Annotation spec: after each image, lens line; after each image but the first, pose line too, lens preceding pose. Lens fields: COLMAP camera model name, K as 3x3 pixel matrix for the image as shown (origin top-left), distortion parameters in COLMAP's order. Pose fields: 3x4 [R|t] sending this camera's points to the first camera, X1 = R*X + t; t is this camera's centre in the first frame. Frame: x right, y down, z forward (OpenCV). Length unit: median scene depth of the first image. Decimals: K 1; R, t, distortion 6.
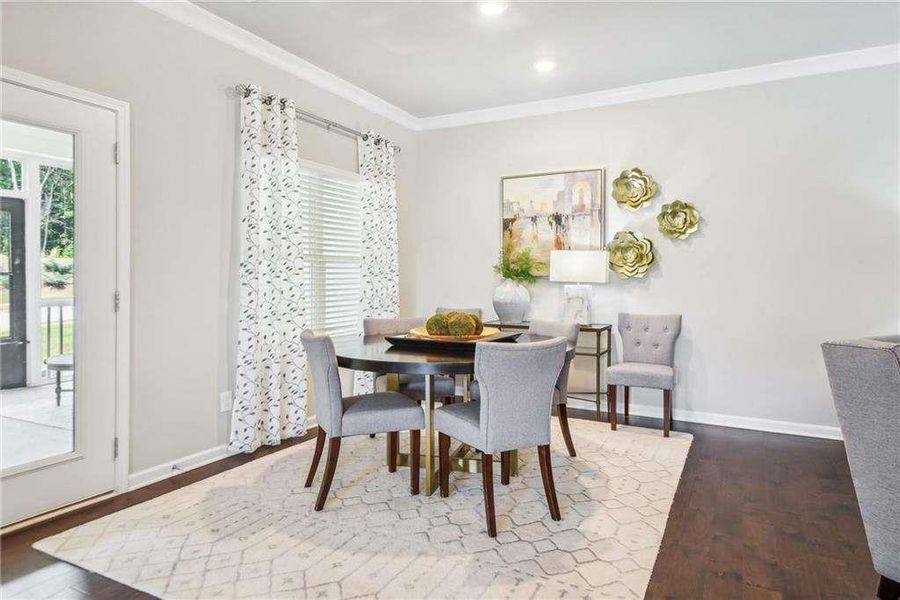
lens RADIAL K [[544.7, 0, 449.8], [0, 544.7, 291.9], [0, 0, 1]] dist [-0.020440, 0.001220]
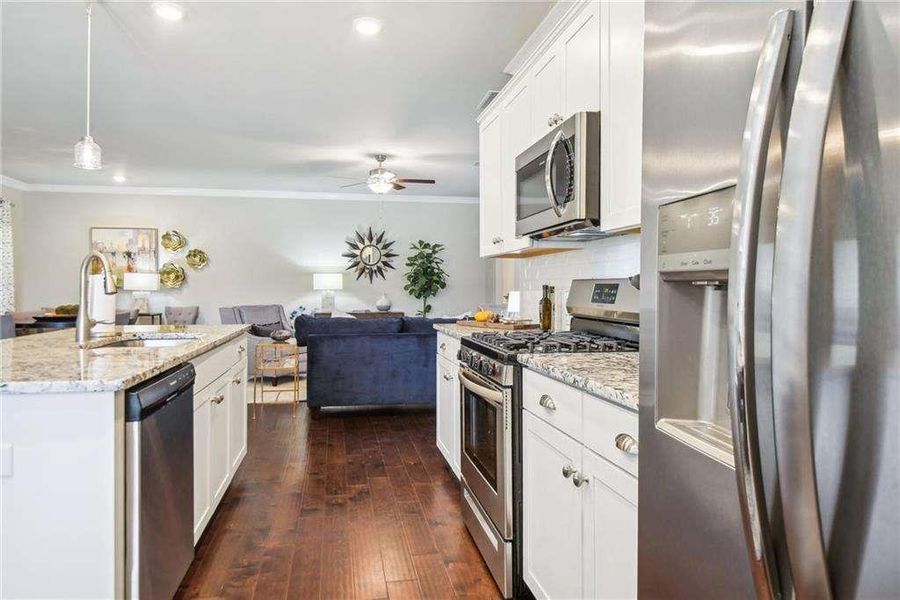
lens RADIAL K [[544.7, 0, 447.1], [0, 544.7, 293.8], [0, 0, 1]] dist [-0.020440, 0.001220]
pose [[0.766704, -0.009965, 0.641923, -0.145076], [0.017537, 0.999832, -0.005424, 0.021555], [-0.641761, 0.015416, 0.766750, -1.062975]]
